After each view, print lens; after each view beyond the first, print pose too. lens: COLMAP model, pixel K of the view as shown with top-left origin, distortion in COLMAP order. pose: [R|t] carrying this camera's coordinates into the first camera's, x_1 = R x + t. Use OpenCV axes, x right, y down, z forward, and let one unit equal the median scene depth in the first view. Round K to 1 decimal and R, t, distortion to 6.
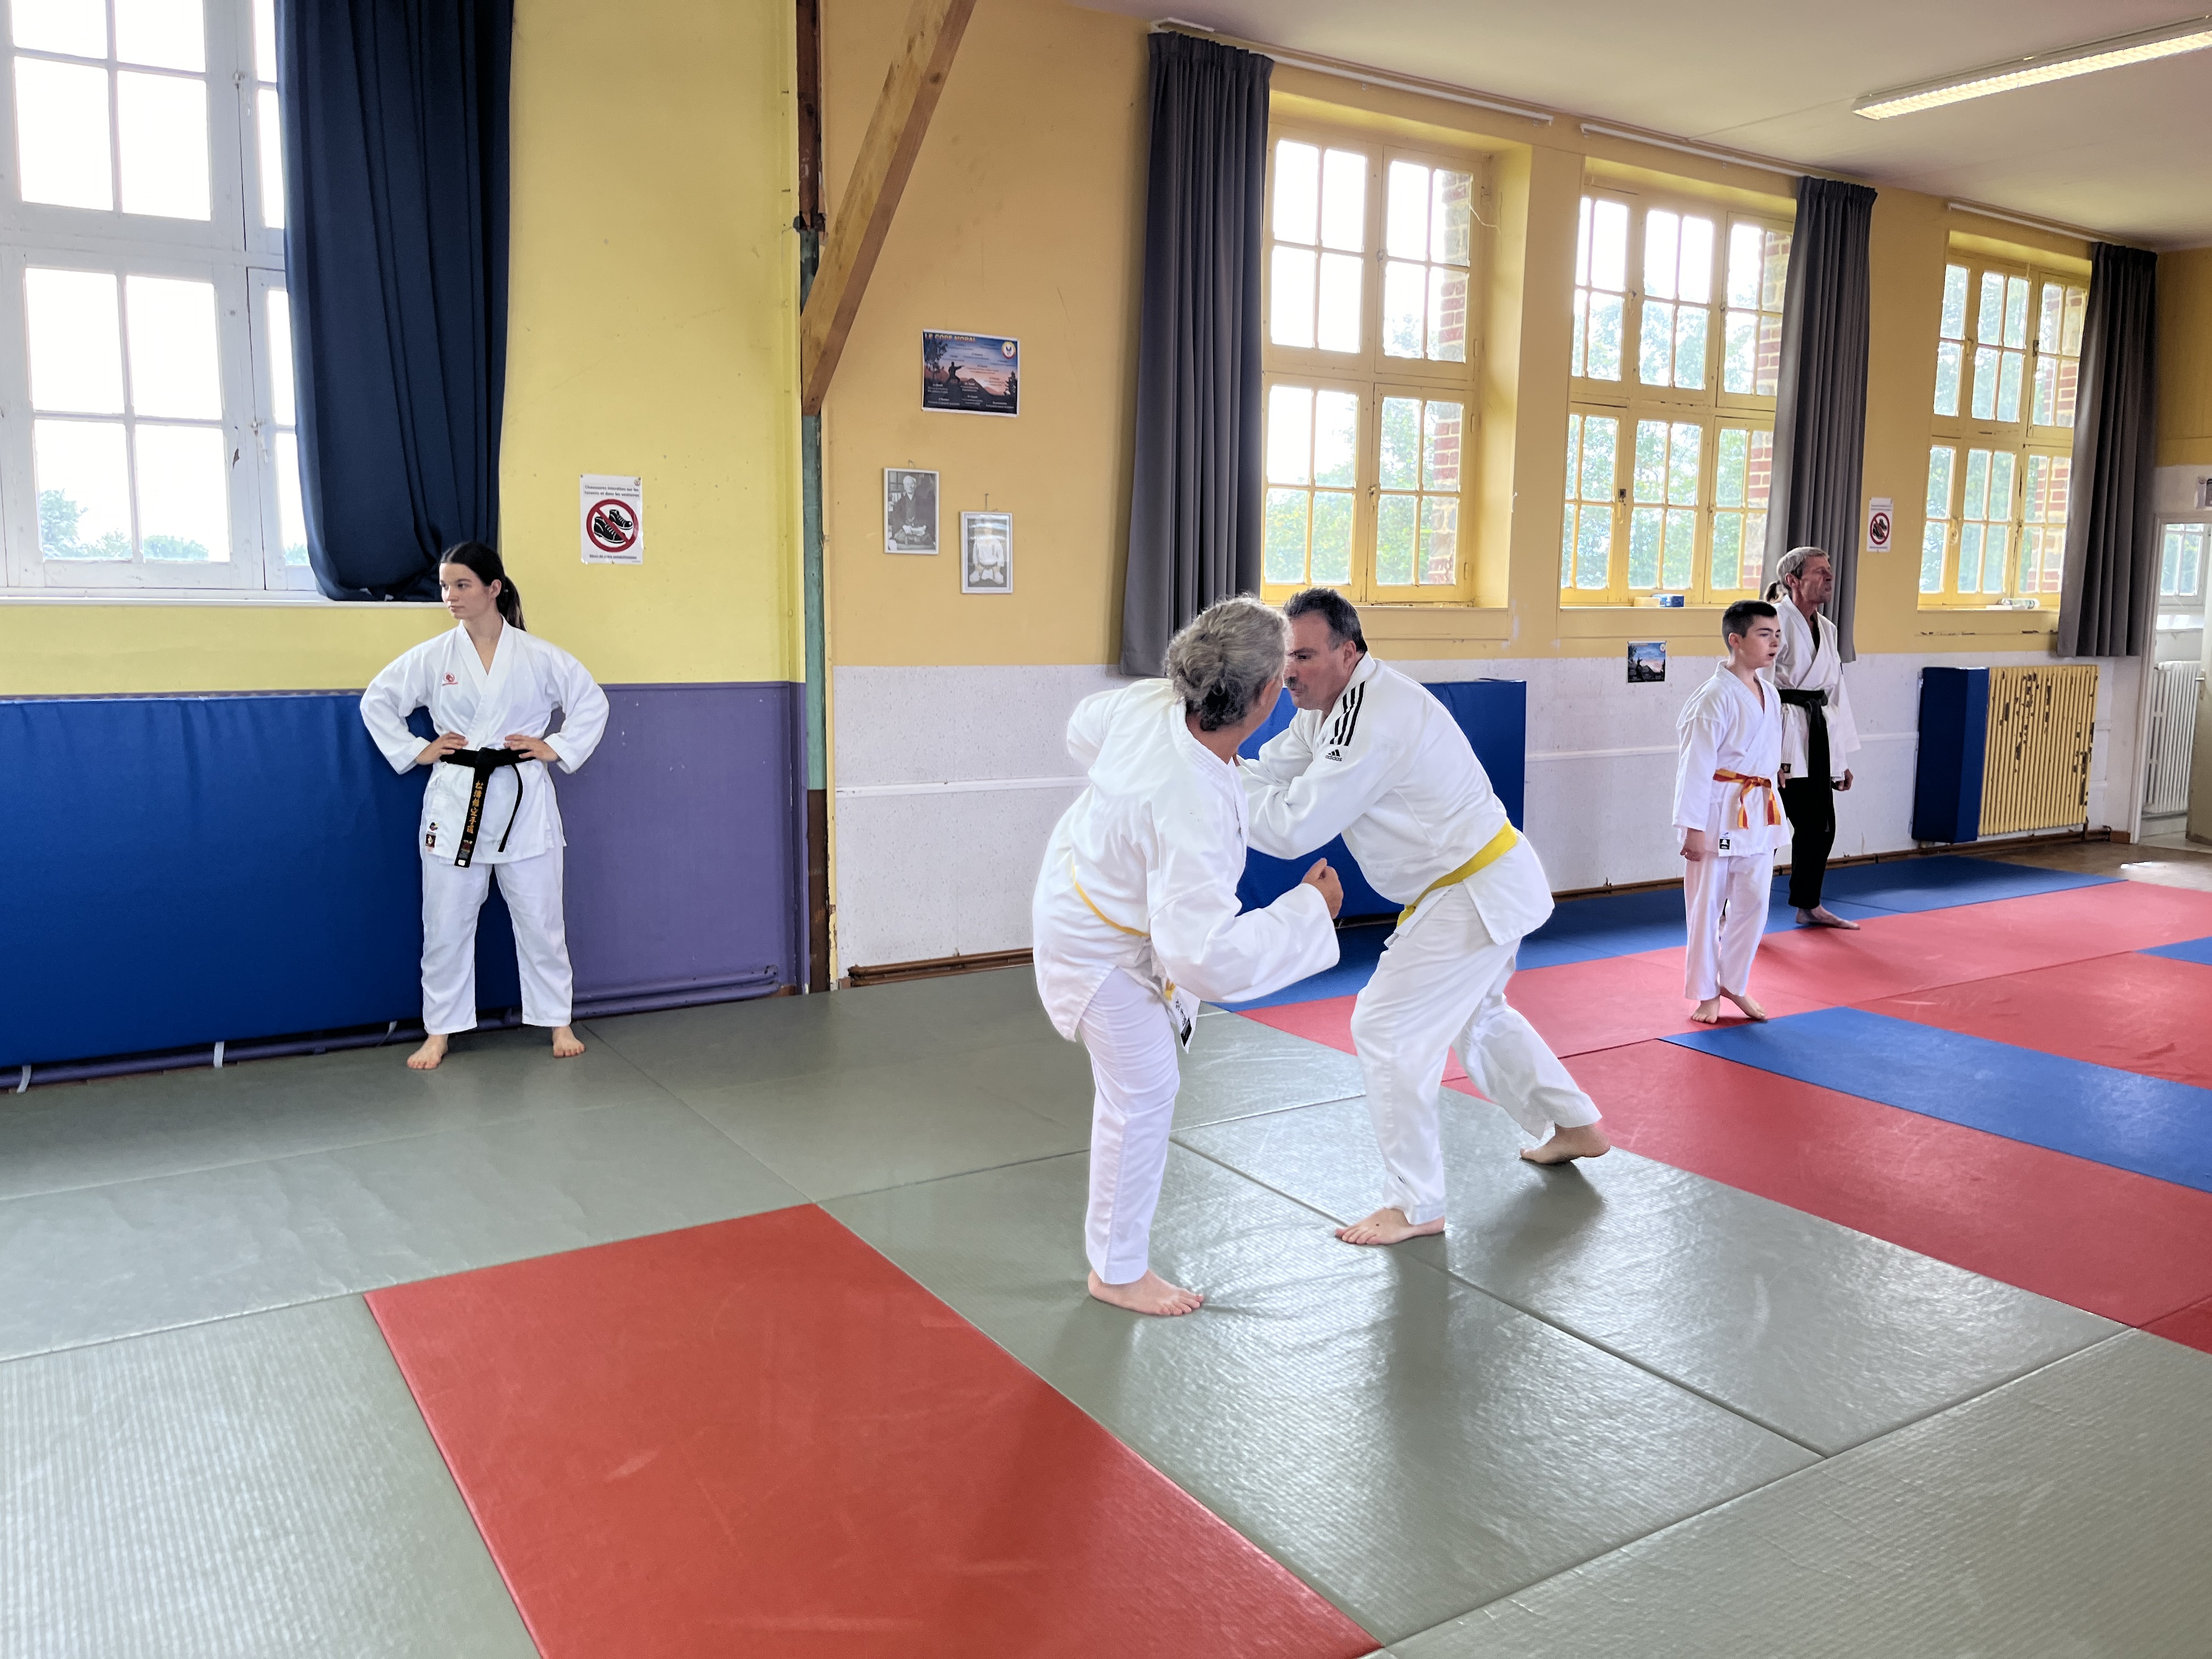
lens RADIAL K [[1670.1, 0, 1094.2], [0, 1670.1, 810.9], [0, 0, 1]] dist [0.053165, -0.069734]
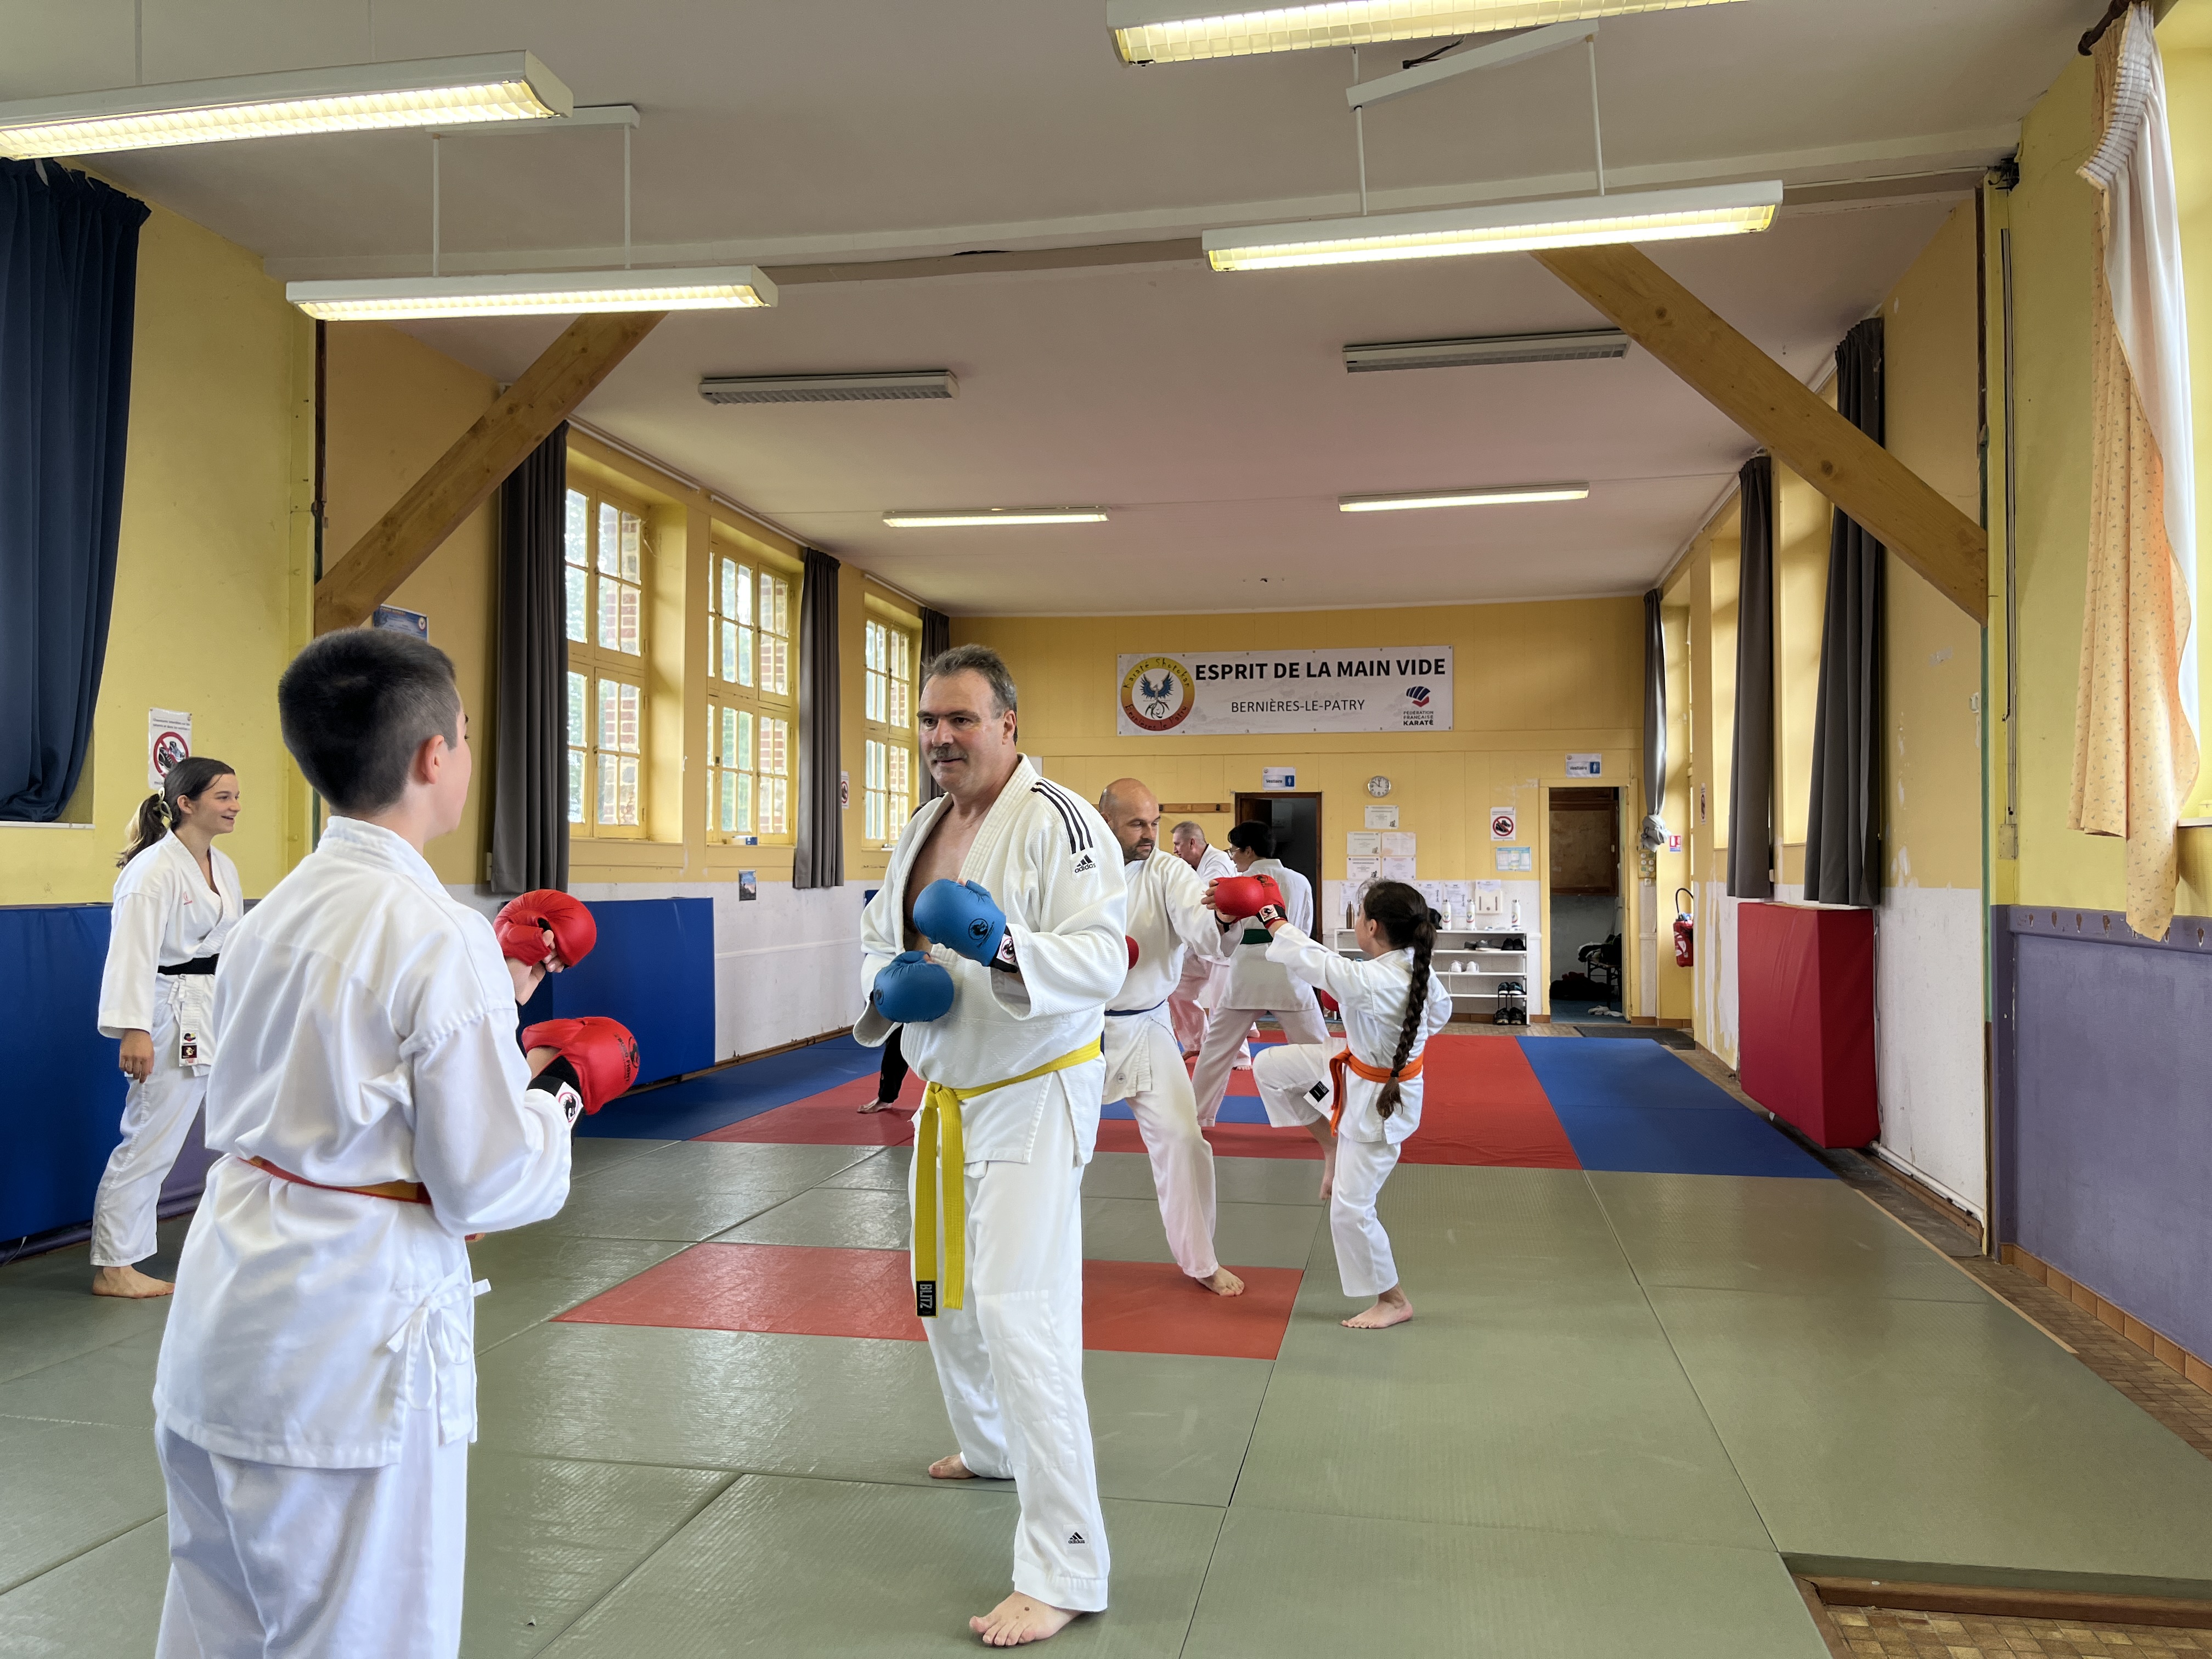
lens RADIAL K [[1670.1, 0, 1096.5], [0, 1670.1, 832.6], [0, 0, 1]] dist [0.053165, -0.069734]
pose [[0.687607, 0.007775, 0.726042, -0.484216], [0.097369, 0.989923, -0.102816, 0.036065], [-0.719525, 0.141391, 0.679921, -0.118766]]
